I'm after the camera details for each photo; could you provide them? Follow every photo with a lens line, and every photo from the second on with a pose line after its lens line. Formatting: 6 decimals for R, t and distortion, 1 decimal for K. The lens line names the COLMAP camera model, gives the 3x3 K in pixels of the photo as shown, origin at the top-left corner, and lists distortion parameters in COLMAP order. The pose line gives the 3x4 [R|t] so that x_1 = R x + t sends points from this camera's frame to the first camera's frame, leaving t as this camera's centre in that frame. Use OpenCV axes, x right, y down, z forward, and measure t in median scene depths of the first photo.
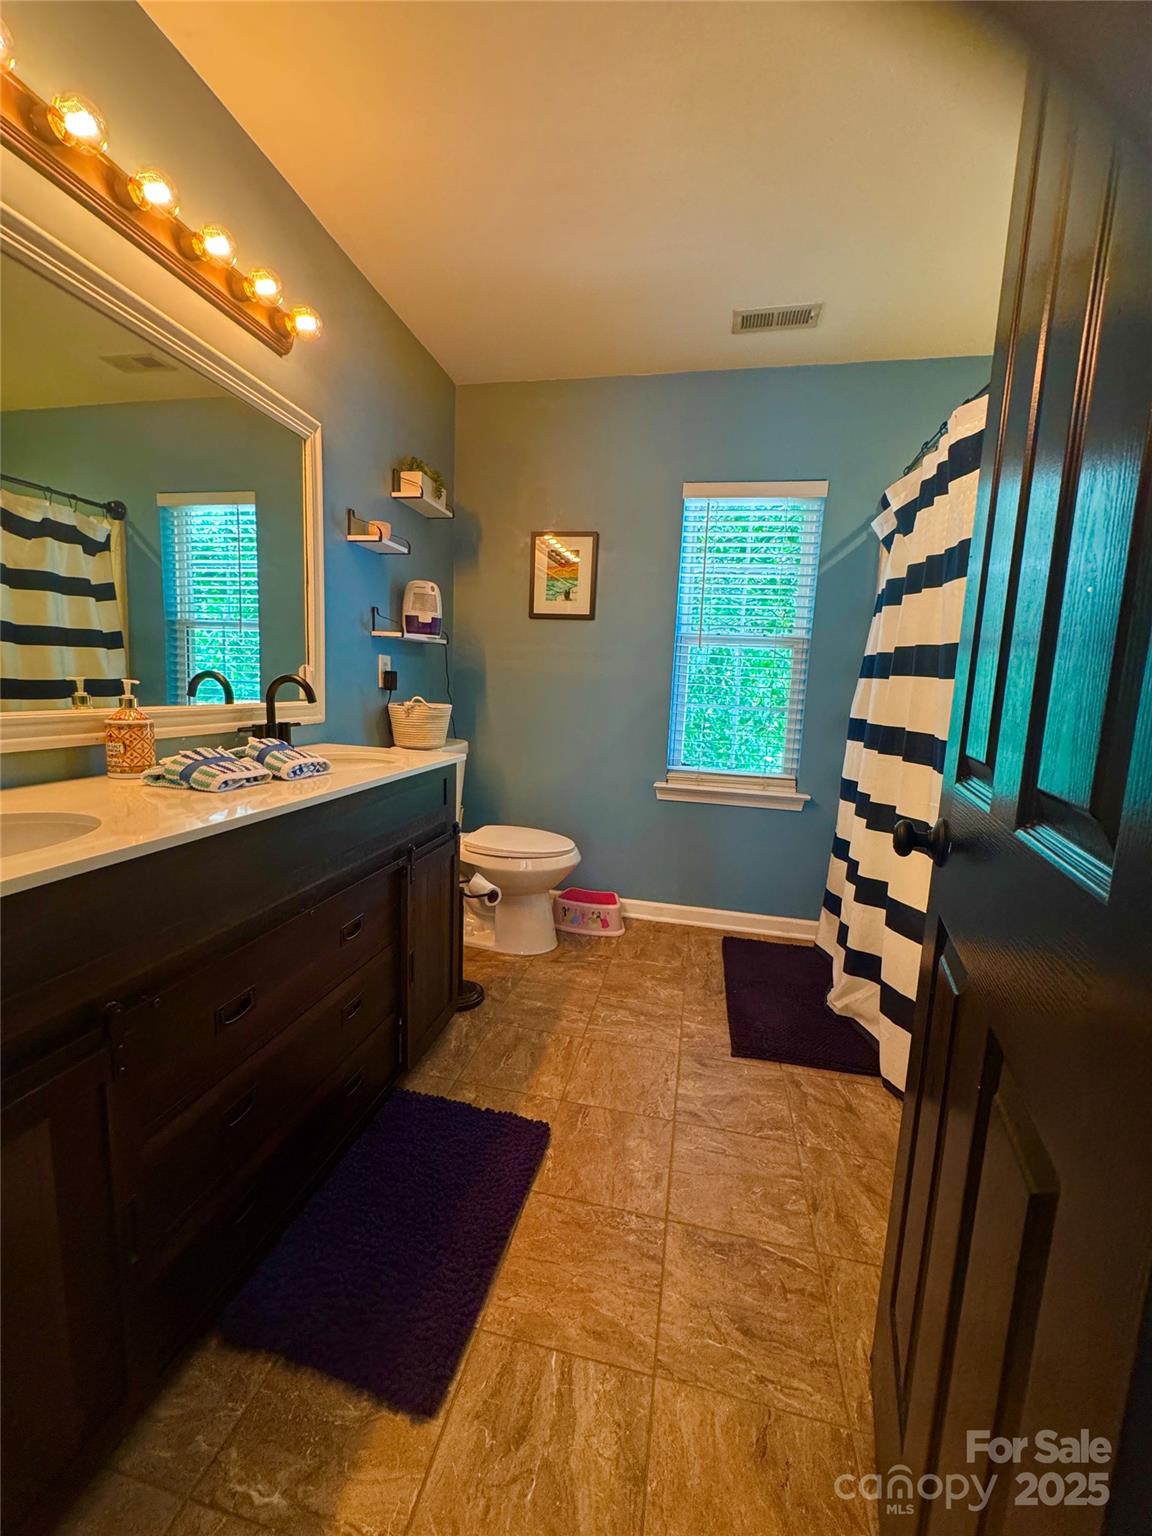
lens RADIAL K [[613.7, 0, 583.3], [0, 613.7, 759.3], [0, 0, 1]] dist [-0.002052, 0.000114]
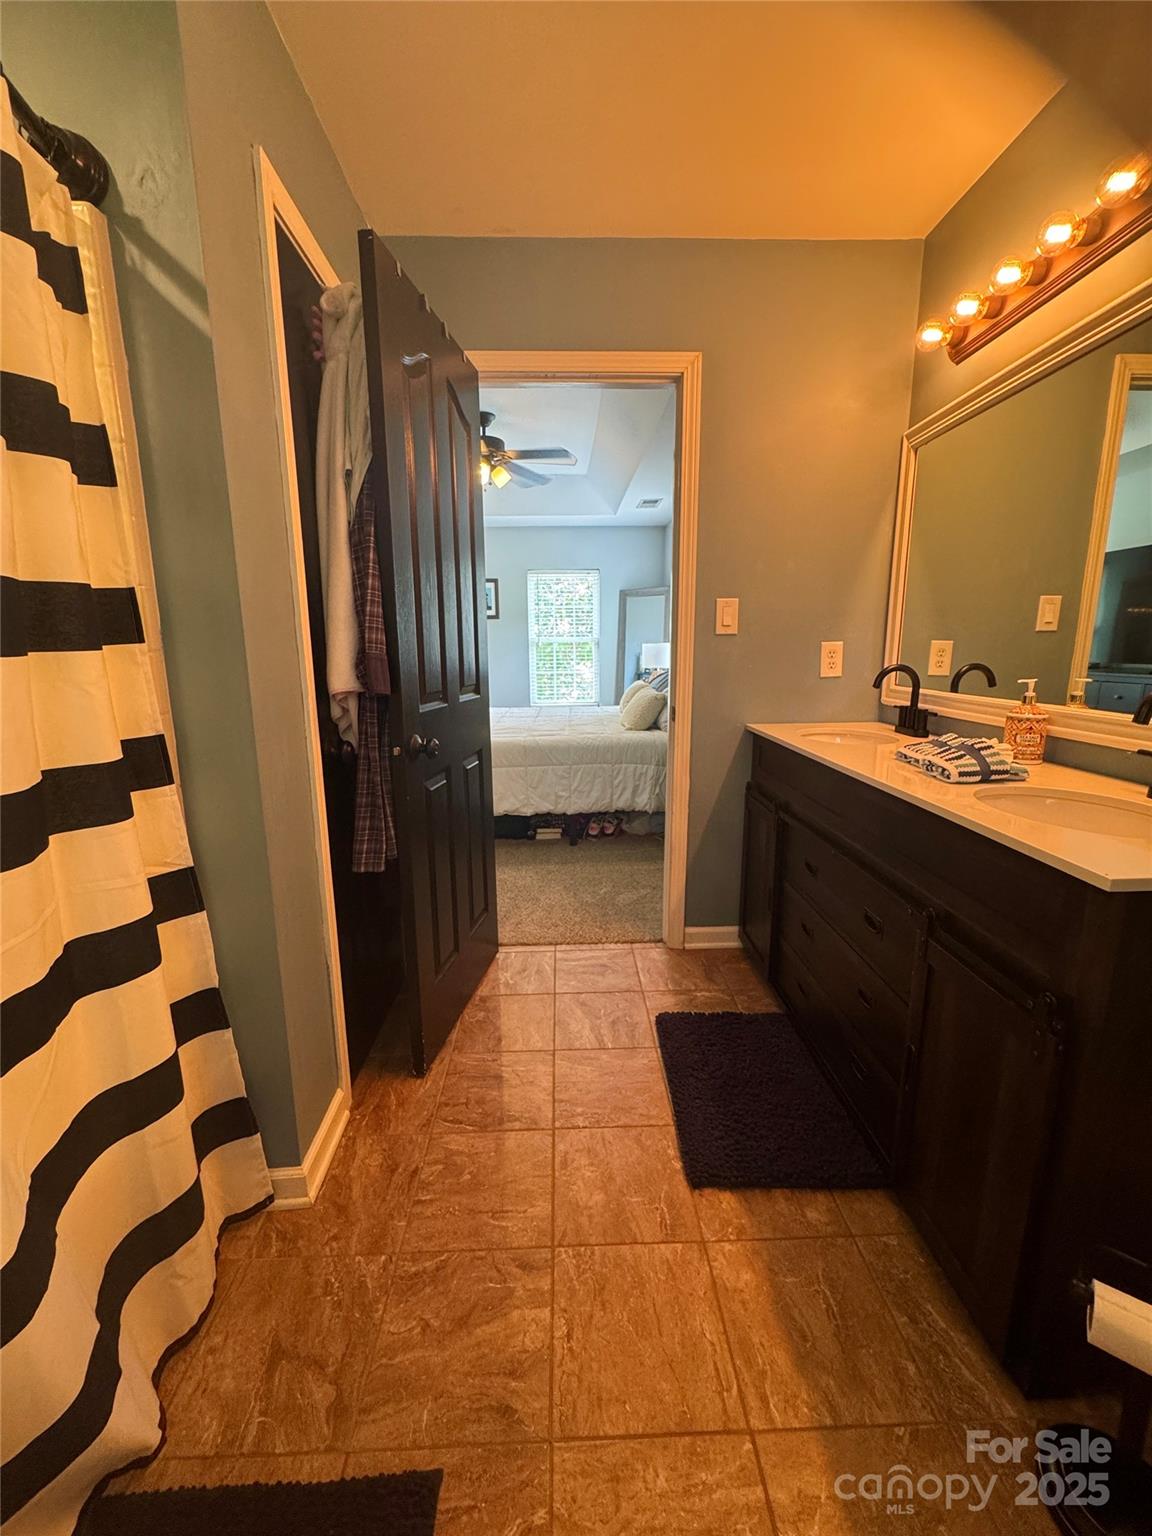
lens RADIAL K [[613.7, 0, 581.3], [0, 613.7, 767.0], [0, 0, 1]] dist [-0.002052, 0.000114]
pose [[-0.971158, 0.010819, -0.238192, 0.331589], [-0.064198, 0.950216, 0.304907, -0.247609], [0.229632, 0.311404, -0.922115, 1.749498]]
